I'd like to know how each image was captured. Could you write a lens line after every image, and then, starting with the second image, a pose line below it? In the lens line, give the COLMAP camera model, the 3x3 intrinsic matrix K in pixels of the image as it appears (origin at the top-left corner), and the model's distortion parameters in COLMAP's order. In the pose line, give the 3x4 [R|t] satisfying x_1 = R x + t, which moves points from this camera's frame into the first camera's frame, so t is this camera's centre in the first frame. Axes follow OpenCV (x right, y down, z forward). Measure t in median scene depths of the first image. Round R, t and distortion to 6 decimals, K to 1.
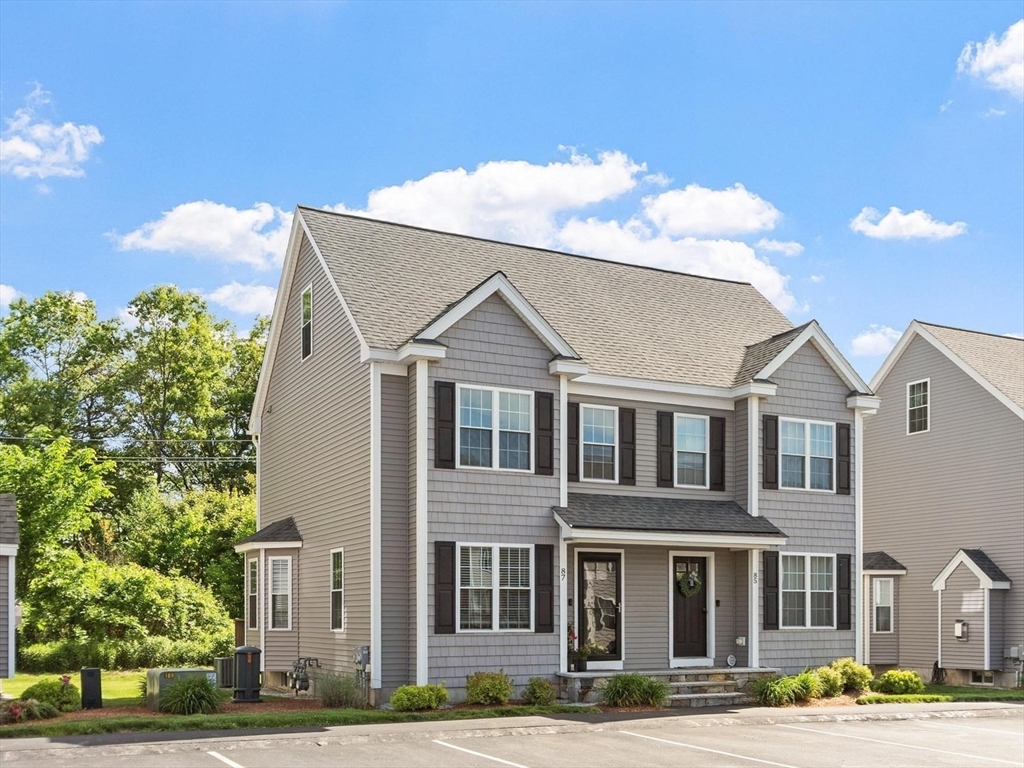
lens RADIAL K [[1330.3, 0, 517.1], [0, 1330.3, 389.8], [0, 0, 1]] dist [-0.134127, 0.000000]
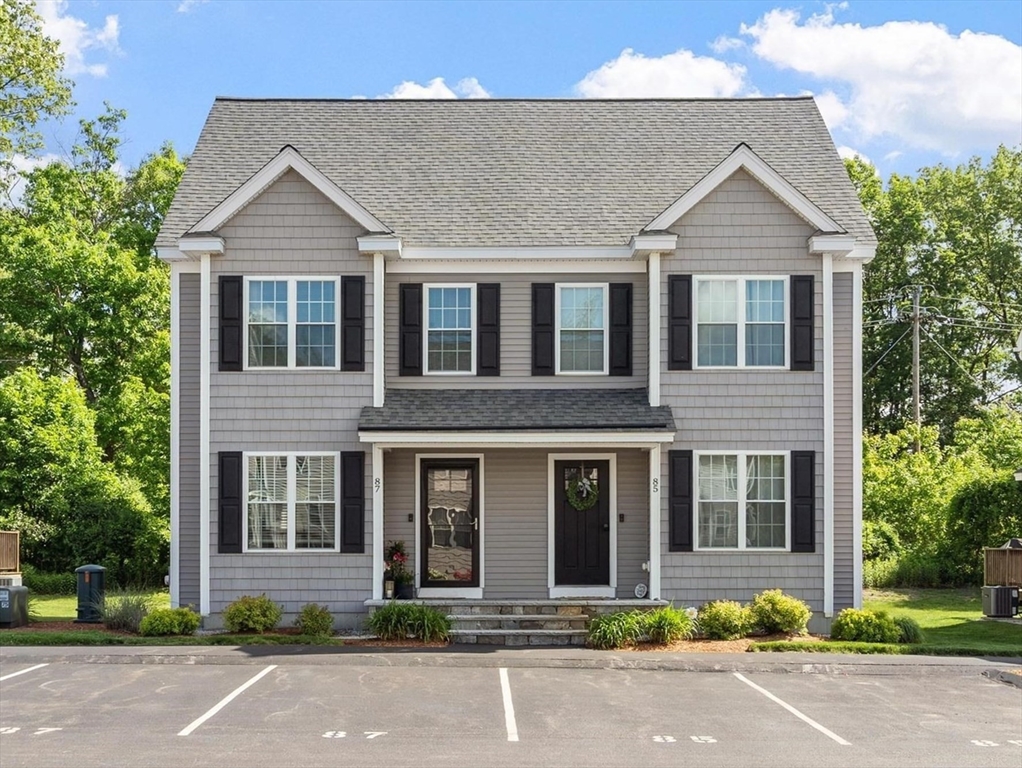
lens RADIAL K [[1327.7, 0, 506.0], [0, 1327.7, 382.2], [0, 0, 1]] dist [-0.134127, 0.000000]
pose [[0.859299, -0.063532, -0.507512, 0.524436], [0.090396, 0.995500, 0.028434, 0.054035], [0.503422, -0.070311, 0.861175, 0.298748]]
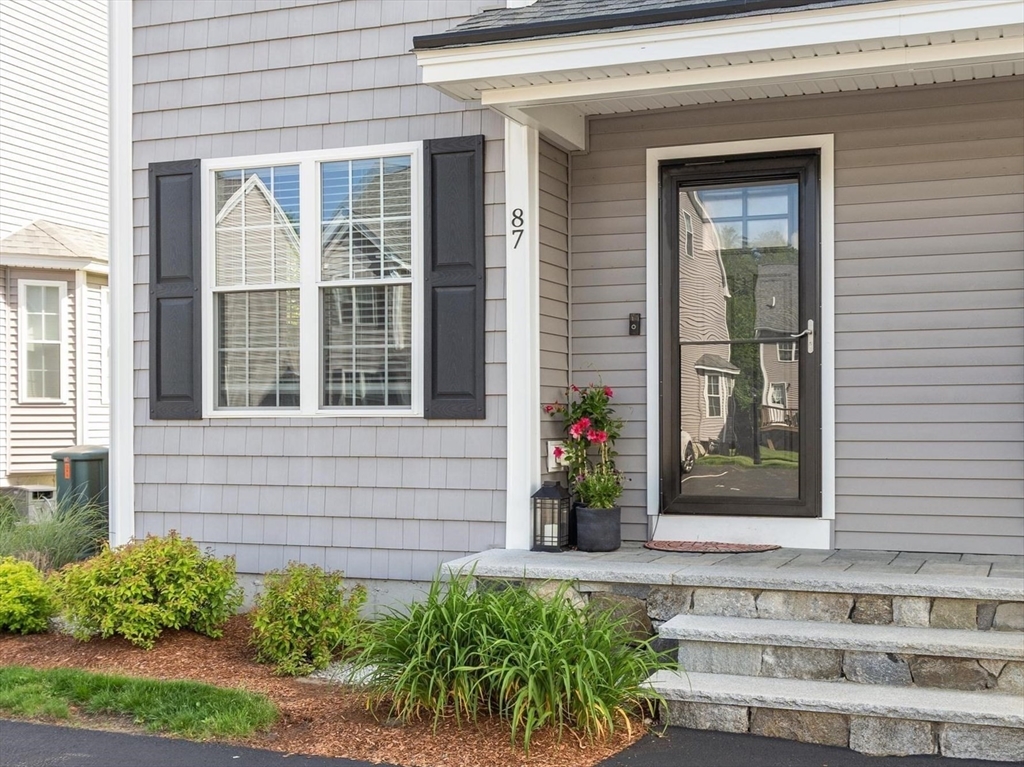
lens RADIAL K [[1252.3, 0, 636.6], [0, 1252.3, 376.1], [0, 0, 1]] dist [0.004317, 0.000000]
pose [[0.670645, -0.023246, -0.741415, 0.254870], [0.124573, 0.988843, 0.081679, 0.146905], [0.731244, -0.147138, 0.666058, 0.794024]]
